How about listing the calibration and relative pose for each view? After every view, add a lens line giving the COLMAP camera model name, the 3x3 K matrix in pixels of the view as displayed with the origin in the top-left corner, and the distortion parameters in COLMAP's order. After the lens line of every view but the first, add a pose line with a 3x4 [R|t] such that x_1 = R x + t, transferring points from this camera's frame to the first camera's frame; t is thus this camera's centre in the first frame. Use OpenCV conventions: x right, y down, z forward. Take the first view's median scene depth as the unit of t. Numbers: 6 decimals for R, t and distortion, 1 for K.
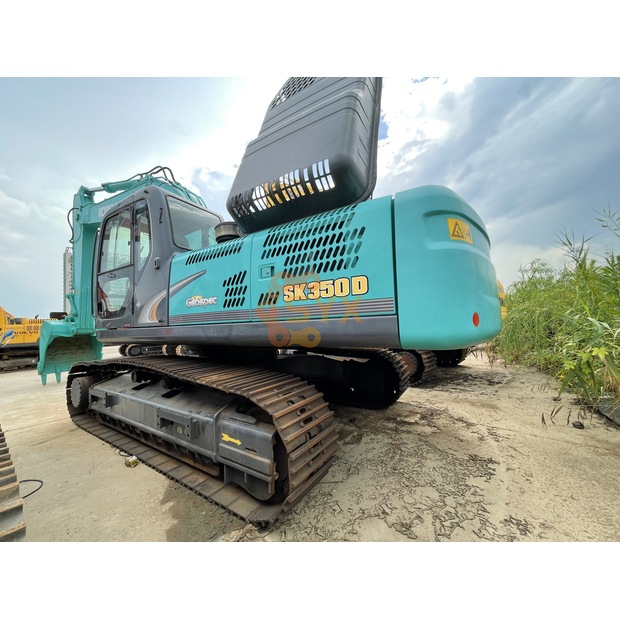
lens RADIAL K [[256.0, 0, 310.0], [0, 256.0, 310.0], [0, 0, 1]] dist [-0.000555, 0.000011]
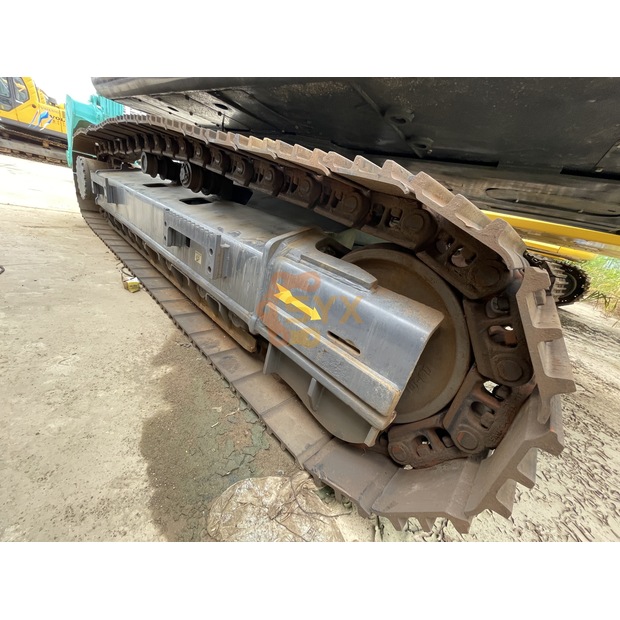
lens RADIAL K [[256.0, 0, 310.0], [0, 256.0, 310.0], [0, 0, 1]] dist [-0.000555, 0.000011]
pose [[0.947273, 0.315051, -0.058457, -0.221193], [-0.262130, 0.866846, 0.424106, 0.279215], [0.184288, -0.386421, 0.903724, 0.520059]]
